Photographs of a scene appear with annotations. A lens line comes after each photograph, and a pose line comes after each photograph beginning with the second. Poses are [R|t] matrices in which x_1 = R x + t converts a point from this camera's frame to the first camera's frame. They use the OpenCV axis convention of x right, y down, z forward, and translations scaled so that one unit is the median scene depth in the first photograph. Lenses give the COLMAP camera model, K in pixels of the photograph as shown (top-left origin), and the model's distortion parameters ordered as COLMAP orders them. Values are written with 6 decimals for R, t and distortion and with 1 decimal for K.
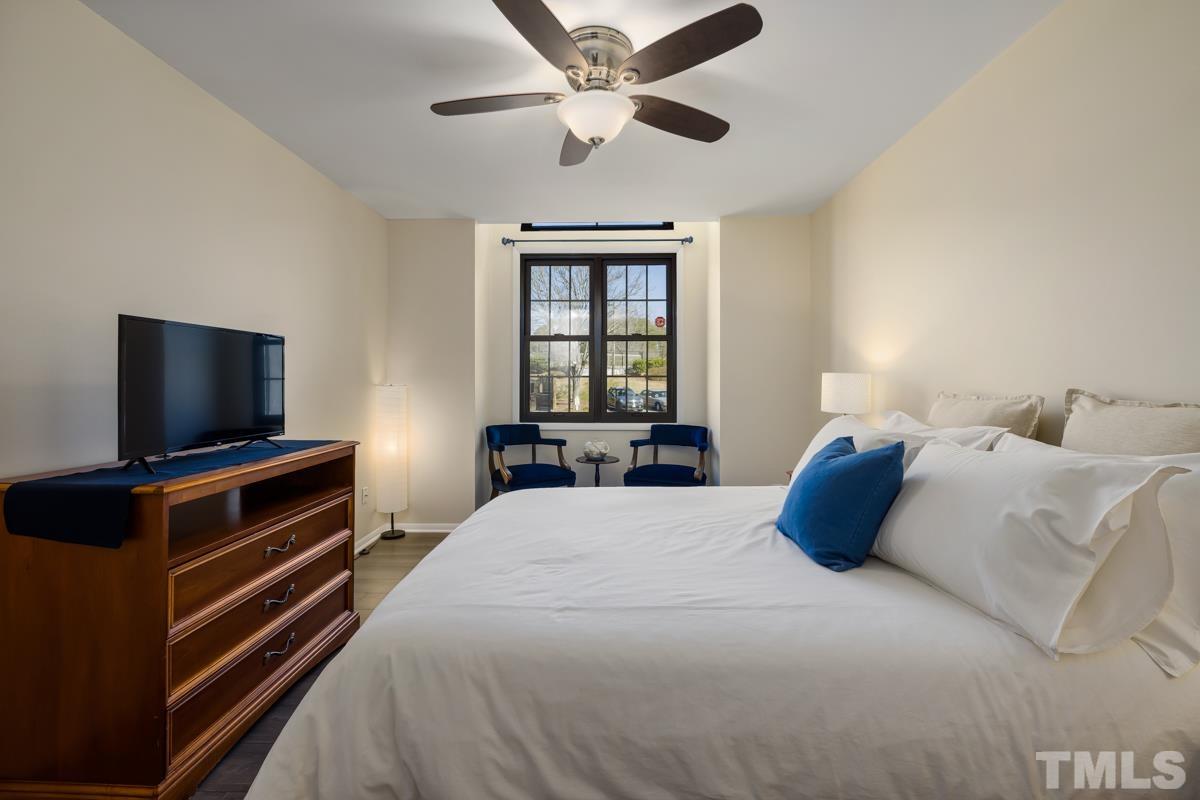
lens RADIAL K [[507.8, 0, 595.4], [0, 507.8, 389.3], [0, 0, 1]] dist [-0.001500, 0.000339]
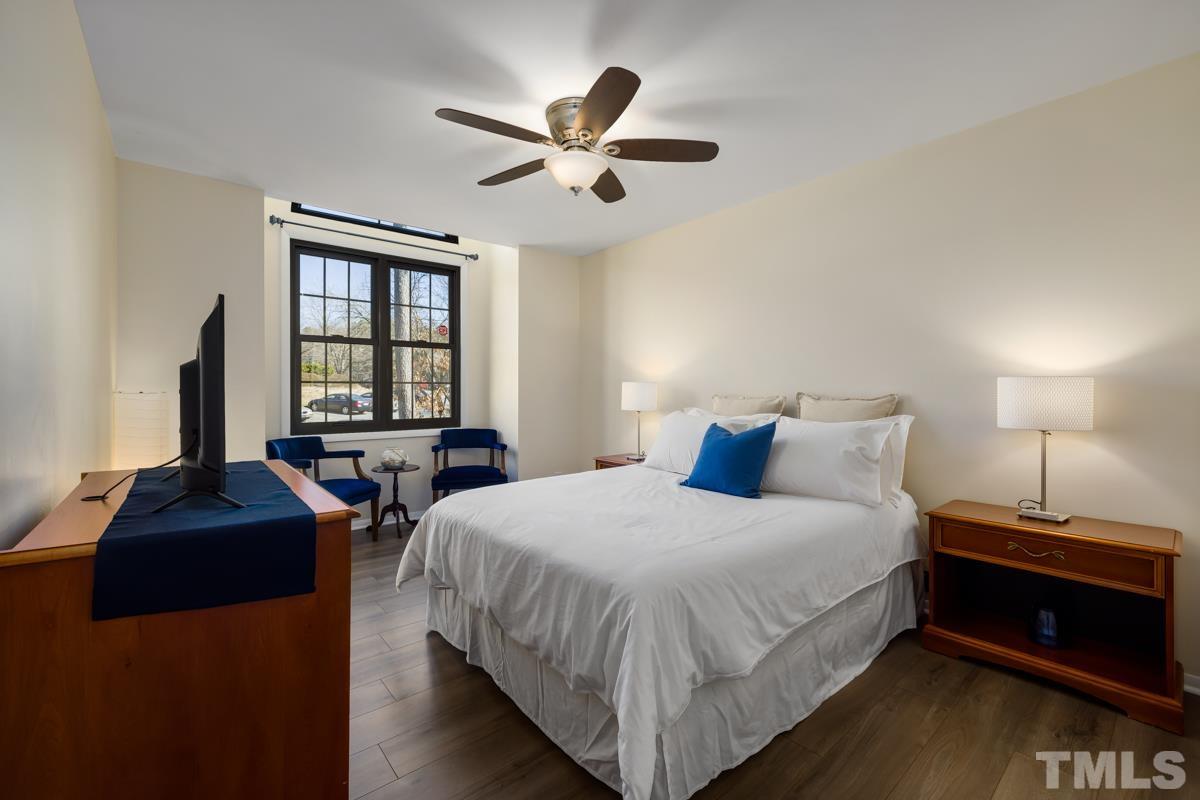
lens RADIAL K [[507.4, 0, 589.3], [0, 507.4, 395.9], [0, 0, 1]] dist [-0.001890, -0.000111]
pose [[0.748847, -0.007718, 0.662698, -0.357402], [0.008072, 0.999964, 0.002524, 0.000697], [-0.662694, 0.003459, 0.748882, 0.031059]]
